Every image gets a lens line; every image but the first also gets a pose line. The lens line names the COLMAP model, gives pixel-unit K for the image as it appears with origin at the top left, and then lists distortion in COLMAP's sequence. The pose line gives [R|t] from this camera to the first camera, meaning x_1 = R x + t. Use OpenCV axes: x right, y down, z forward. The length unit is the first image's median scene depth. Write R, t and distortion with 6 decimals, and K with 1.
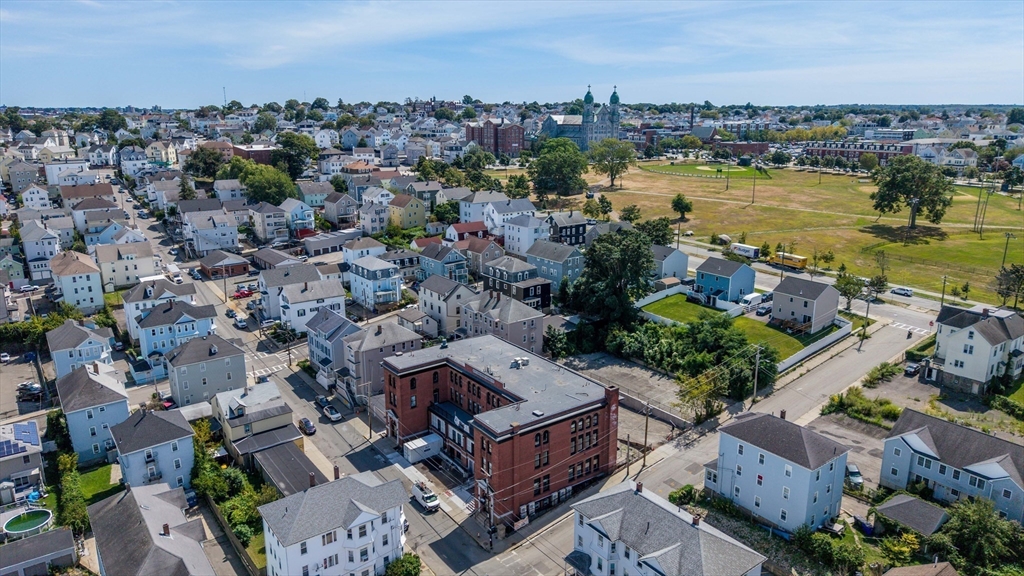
lens RADIAL K [[680.4, 0, 506.3], [0, 680.4, 289.5], [0, 0, 1]] dist [0.049342, -0.057759]
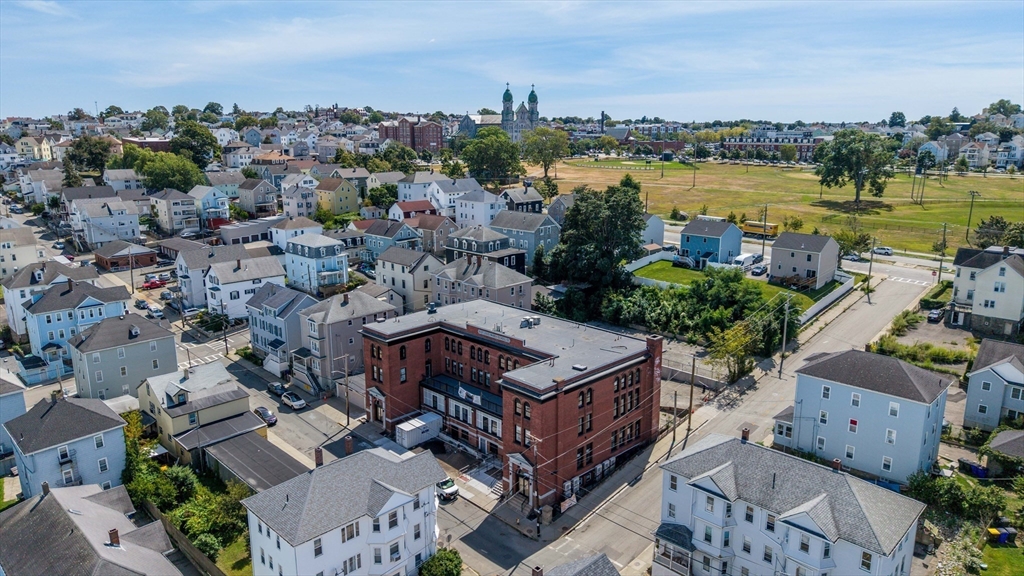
lens RADIAL K [[680.4, 0, 506.3], [0, 680.4, 289.5], [0, 0, 1]] dist [0.049342, -0.057759]
pose [[0.988759, -0.033696, 0.145668, -0.113812], [0.037953, 0.998927, -0.026540, 0.077084], [-0.144618, 0.031771, 0.988977, 0.144728]]
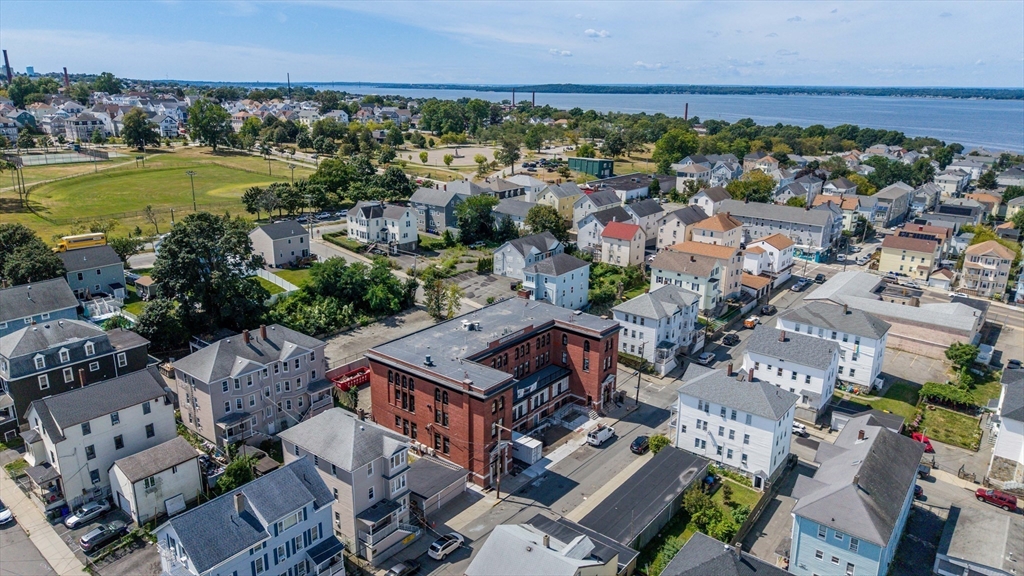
lens RADIAL K [[680.4, 0, 506.3], [0, 680.4, 289.5], [0, 0, 1]] dist [0.049342, -0.057759]
pose [[-0.267819, -0.277317, 0.922696, -0.749099], [0.235669, 0.909734, 0.341826, -0.220306], [-0.934202, 0.308999, -0.178288, 0.956569]]
